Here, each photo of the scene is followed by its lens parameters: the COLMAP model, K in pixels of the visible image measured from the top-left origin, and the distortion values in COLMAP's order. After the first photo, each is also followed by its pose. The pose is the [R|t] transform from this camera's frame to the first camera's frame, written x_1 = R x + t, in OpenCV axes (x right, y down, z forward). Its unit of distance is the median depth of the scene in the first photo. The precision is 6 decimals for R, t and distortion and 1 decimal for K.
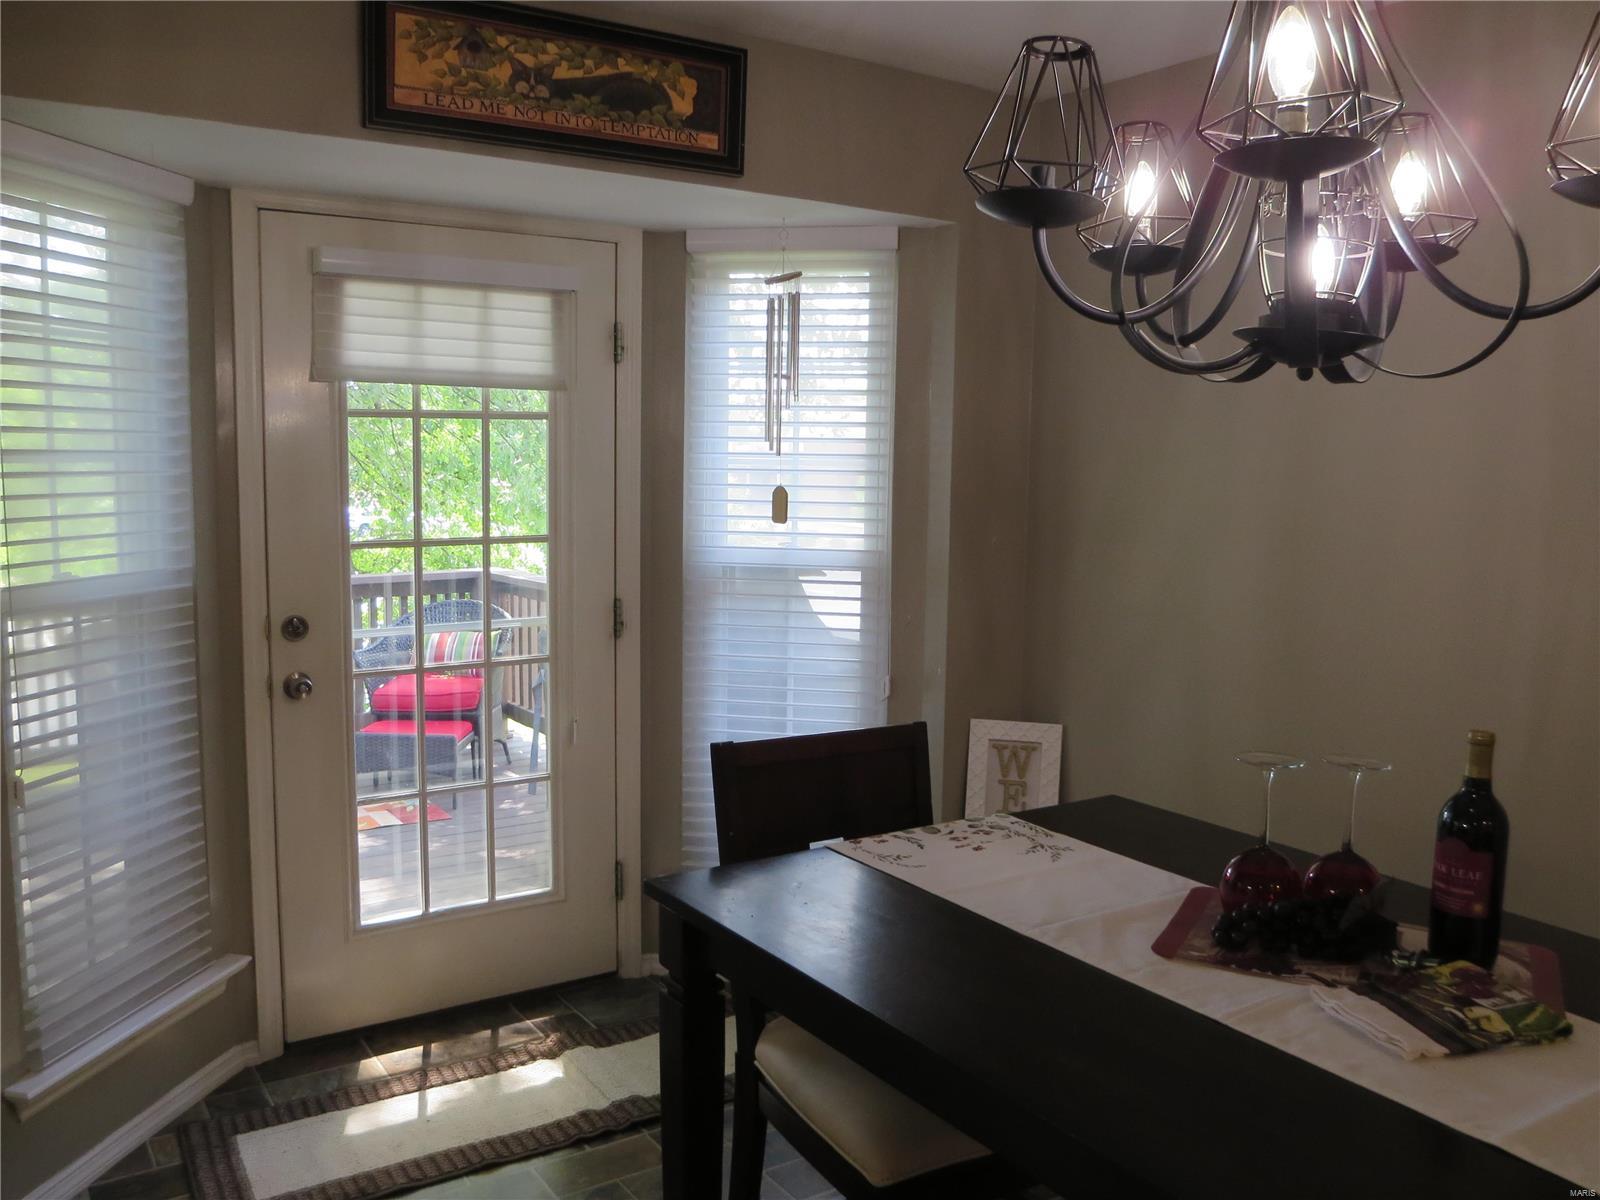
lens RADIAL K [[1321.0, 0, 810.4], [0, 1321.0, 611.0], [0, 0, 1]] dist [-0.066836, 0.020985]
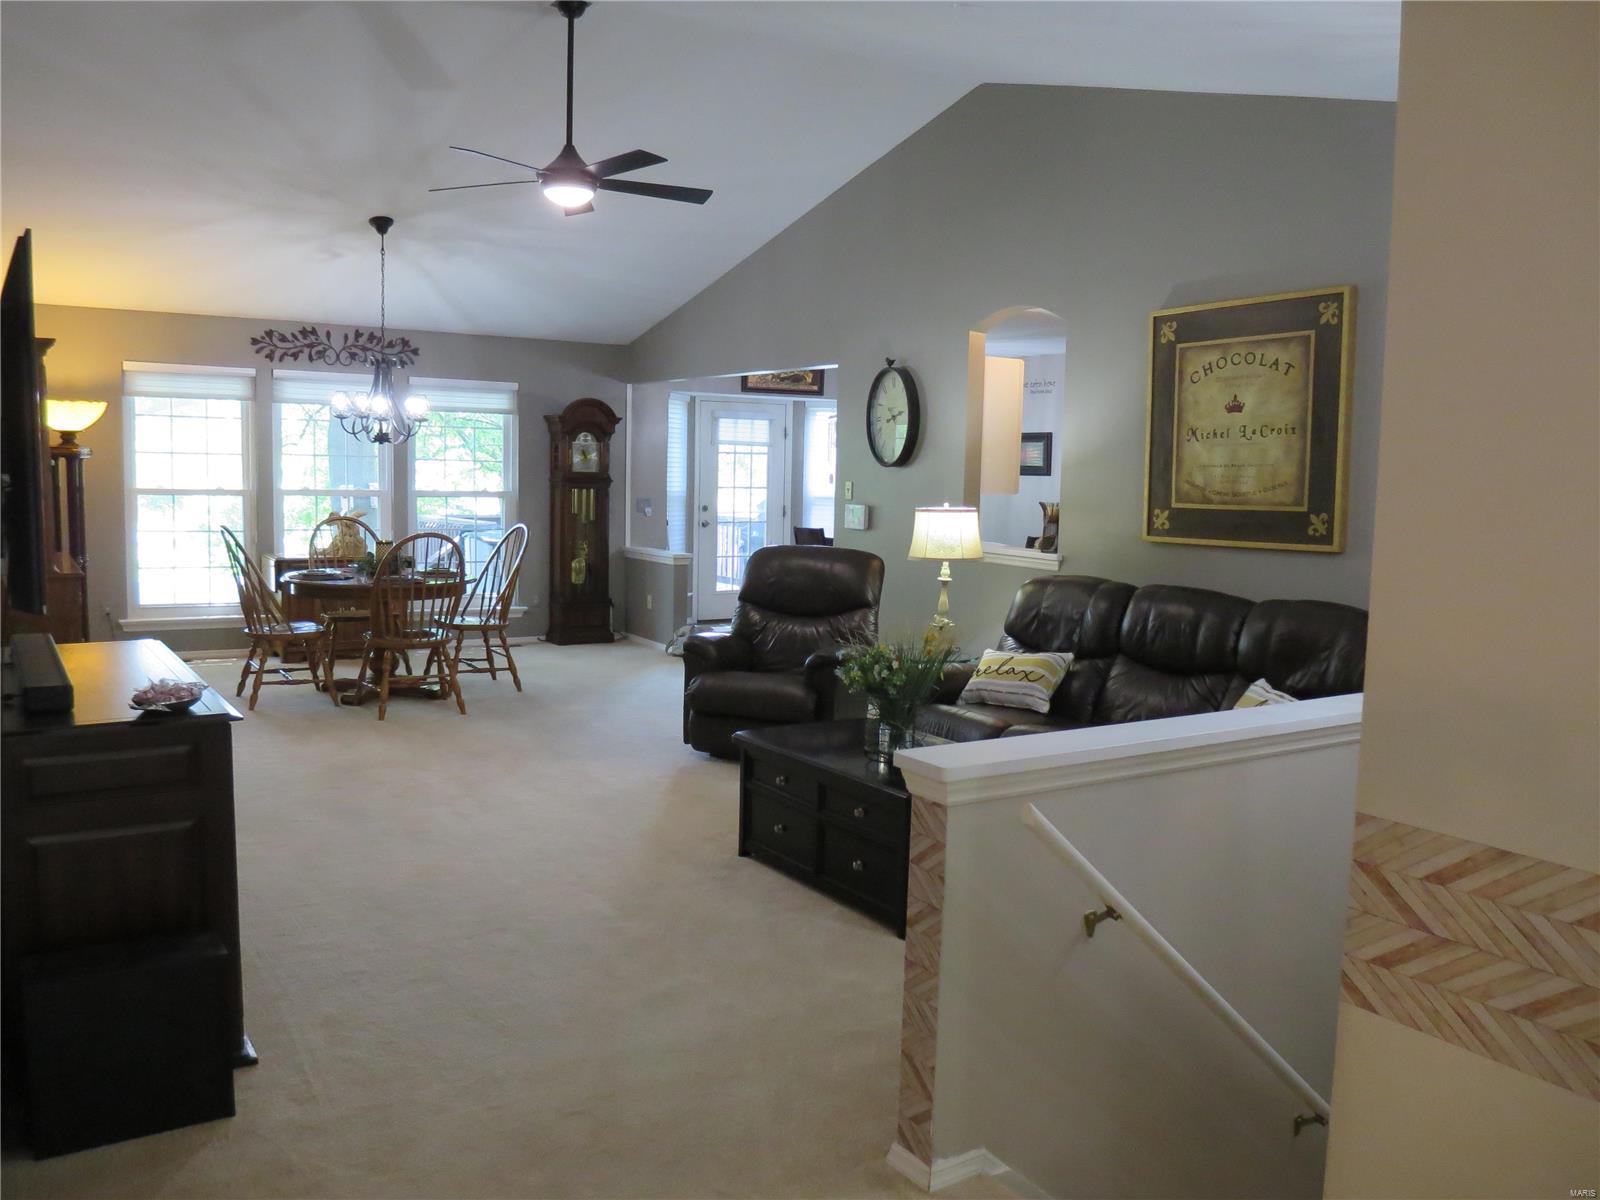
lens RADIAL K [[1321.0, 0, 810.4], [0, 1321.0, 611.0], [0, 0, 1]] dist [-0.066836, 0.020985]
pose [[0.999531, 0.008869, -0.029295, 0.030407], [-0.009281, 0.999859, -0.013963, 0.352516], [0.029167, 0.014229, 0.999473, -2.759591]]
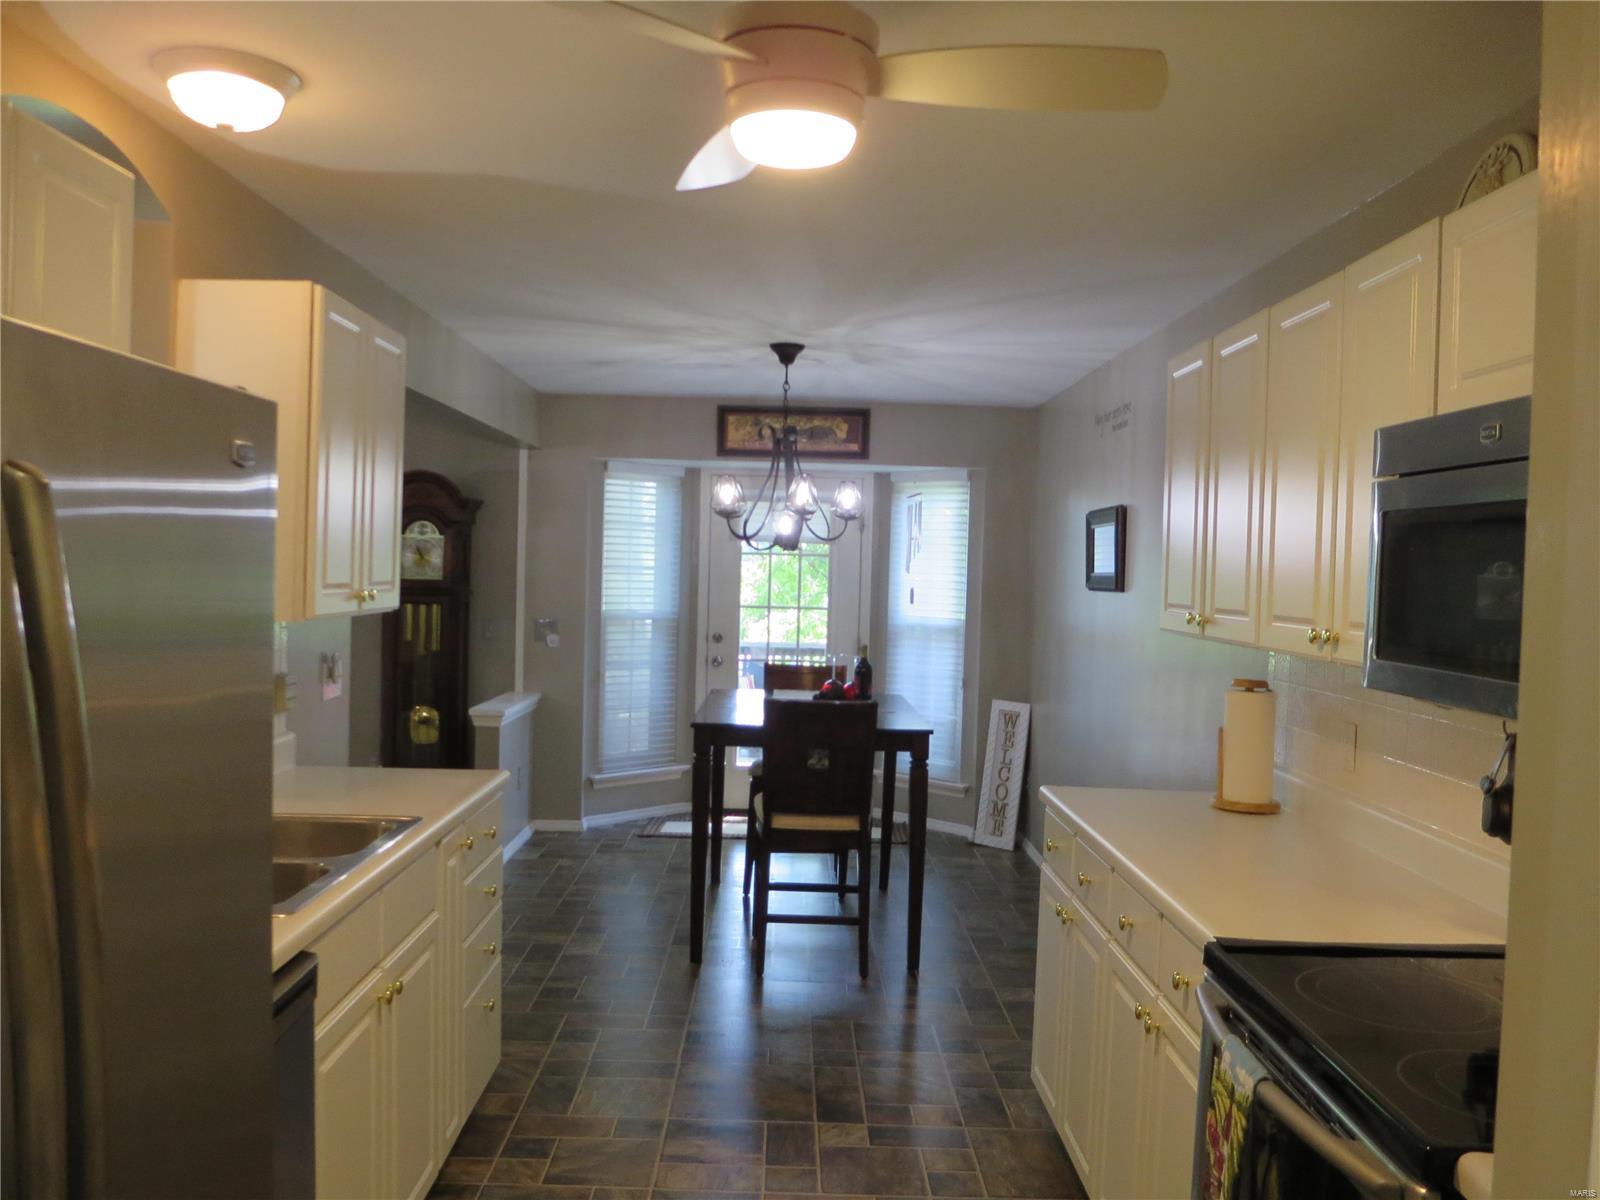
lens RADIAL K [[1321.0, 0, 810.4], [0, 1321.0, 611.0], [0, 0, 1]] dist [-0.066836, 0.020985]
pose [[0.837398, 0.026709, -0.545941, 1.099869], [-0.080702, 0.993900, -0.075161, 0.133026], [0.540603, 0.106998, 0.834446, -0.992743]]
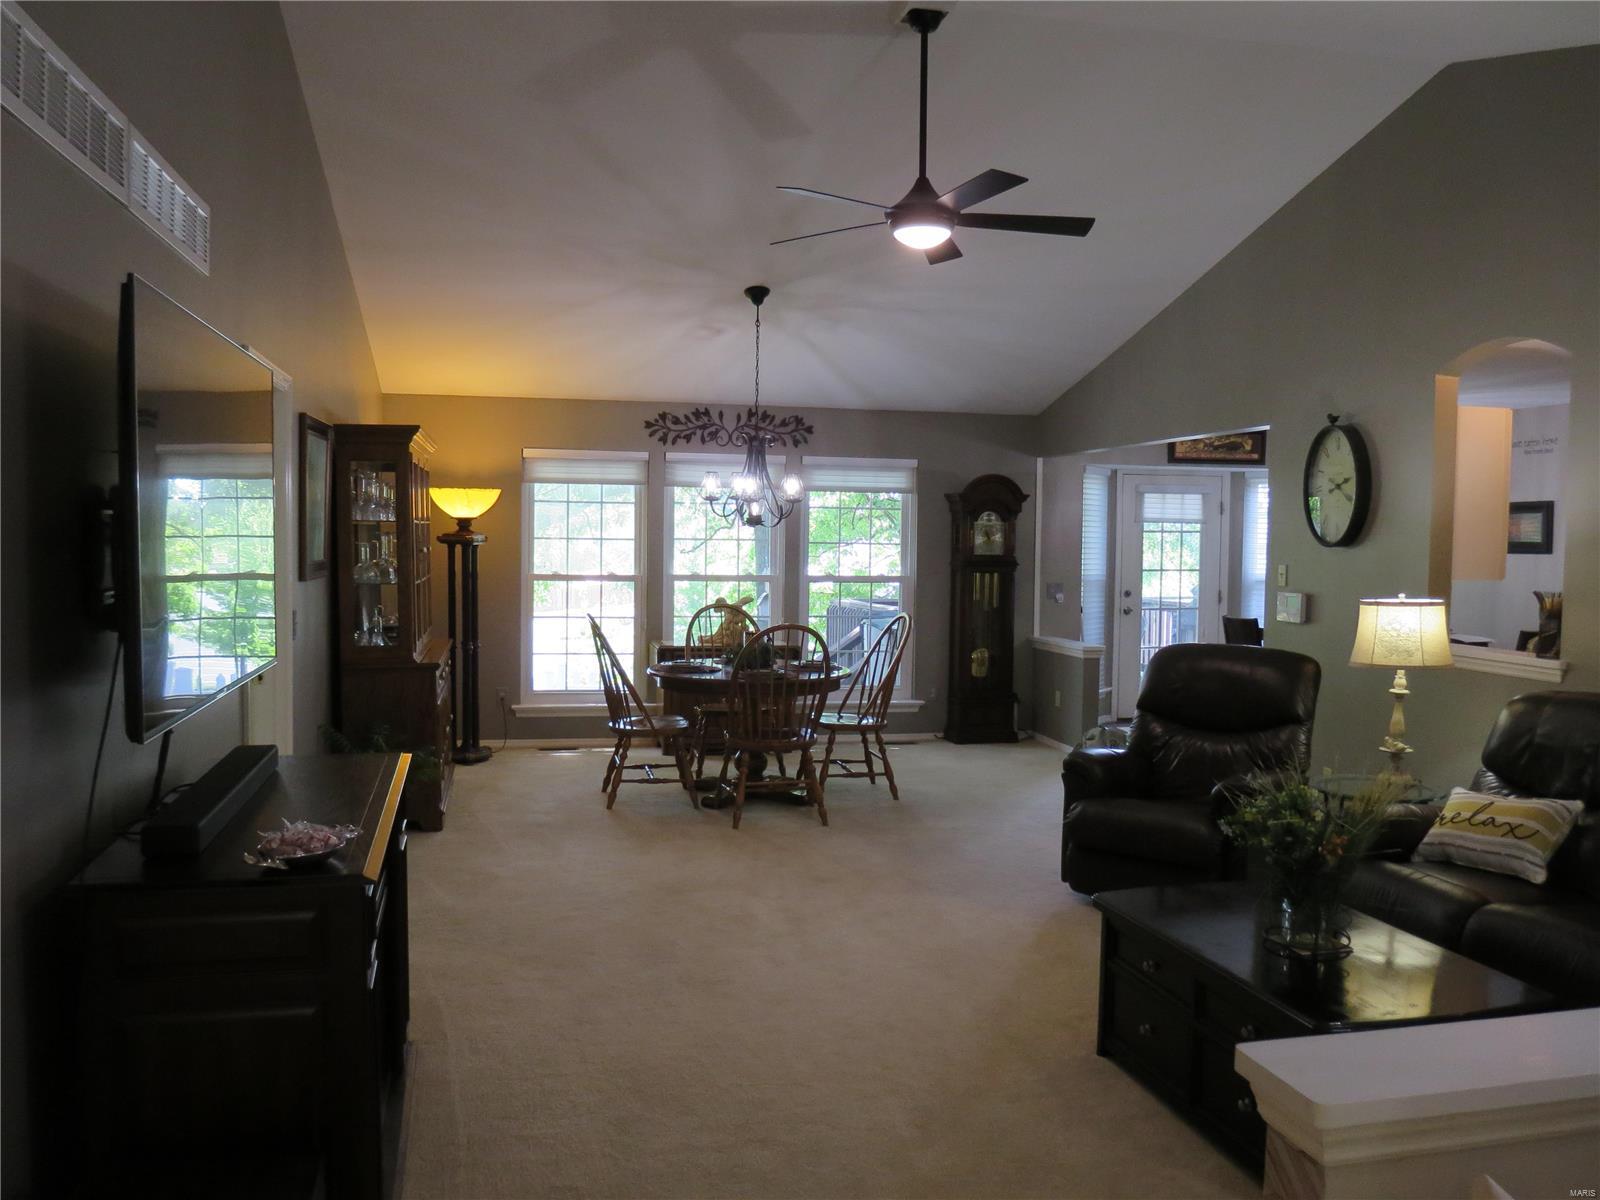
lens RADIAL K [[1321.0, 0, 810.4], [0, 1321.0, 611.0], [0, 0, 1]] dist [-0.066836, 0.020985]
pose [[0.931113, 0.011551, -0.364549, 0.088964], [-0.038056, 0.997120, -0.065607, 0.306261], [0.362741, 0.074961, 0.928870, -2.428479]]
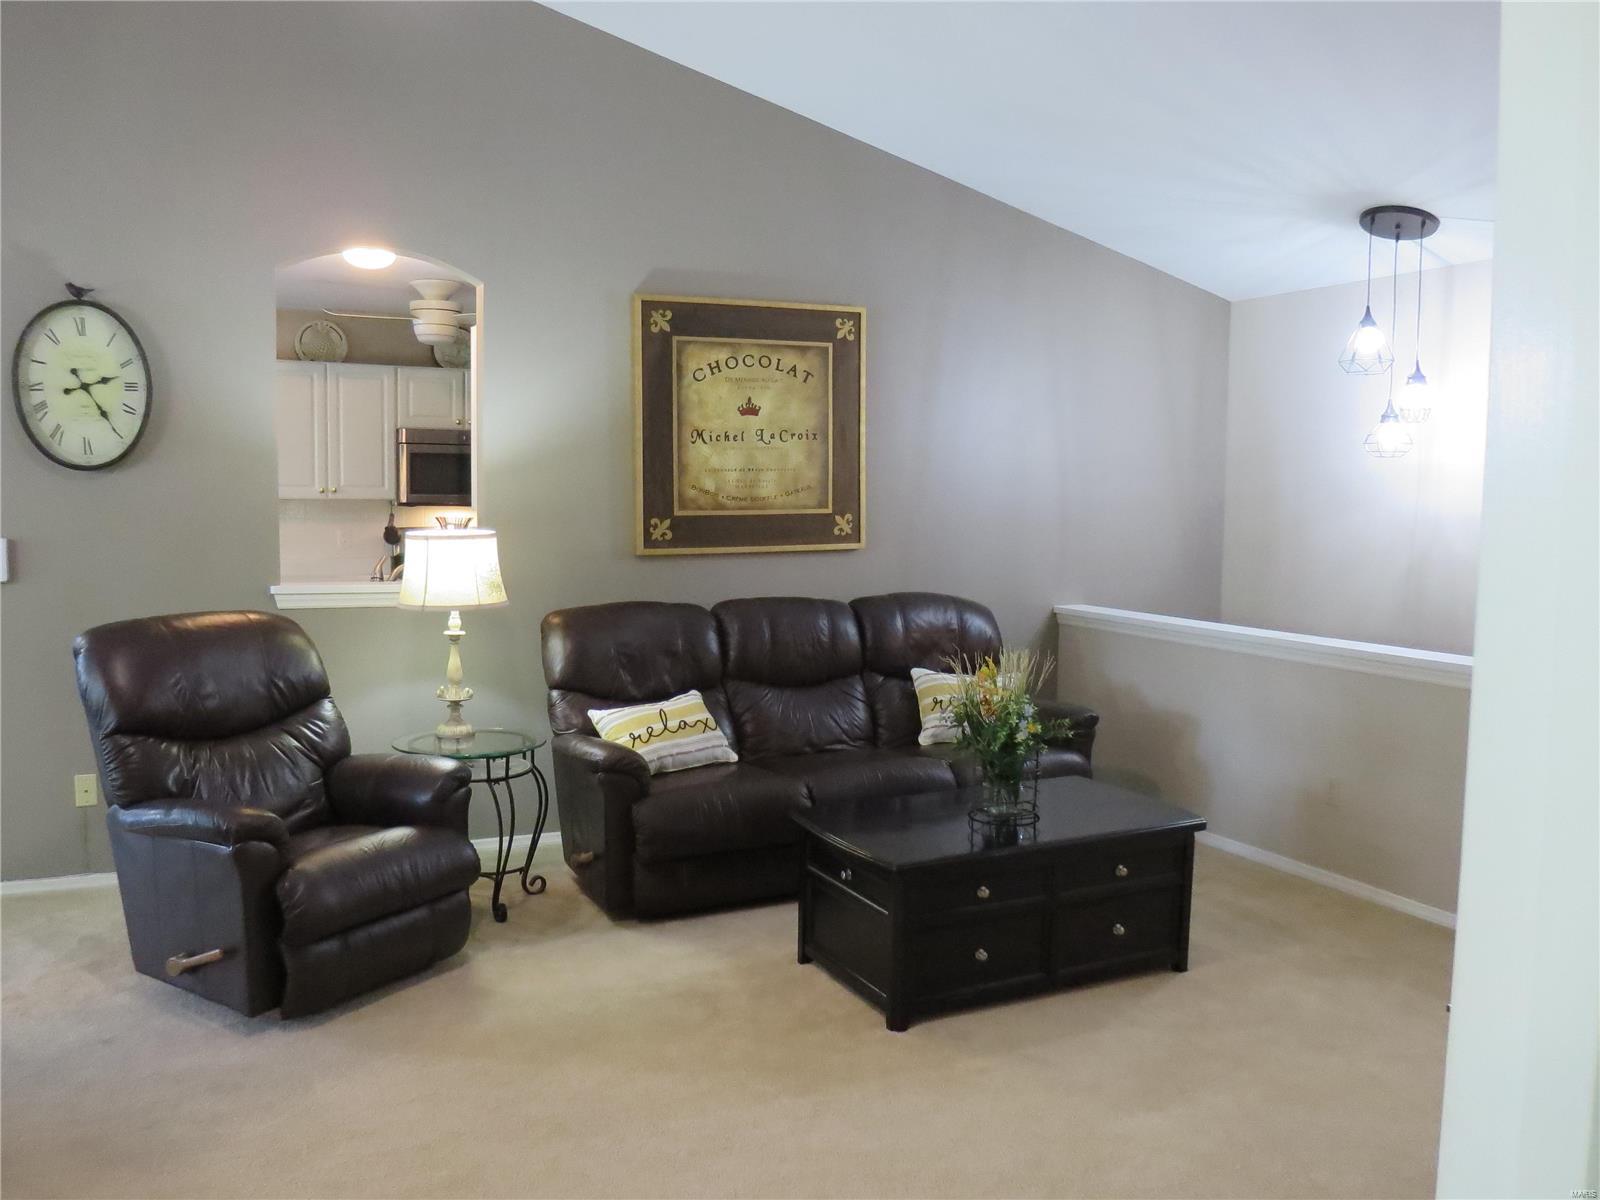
lens RADIAL K [[1321.0, 0, 810.4], [0, 1321.0, 611.0], [0, 0, 1]] dist [-0.066836, 0.020985]
pose [[0.133032, -0.107712, 0.985241, -1.170478], [0.109973, 0.989543, 0.093333, 0.158427], [-0.984991, 0.095934, 0.143487, -1.298734]]
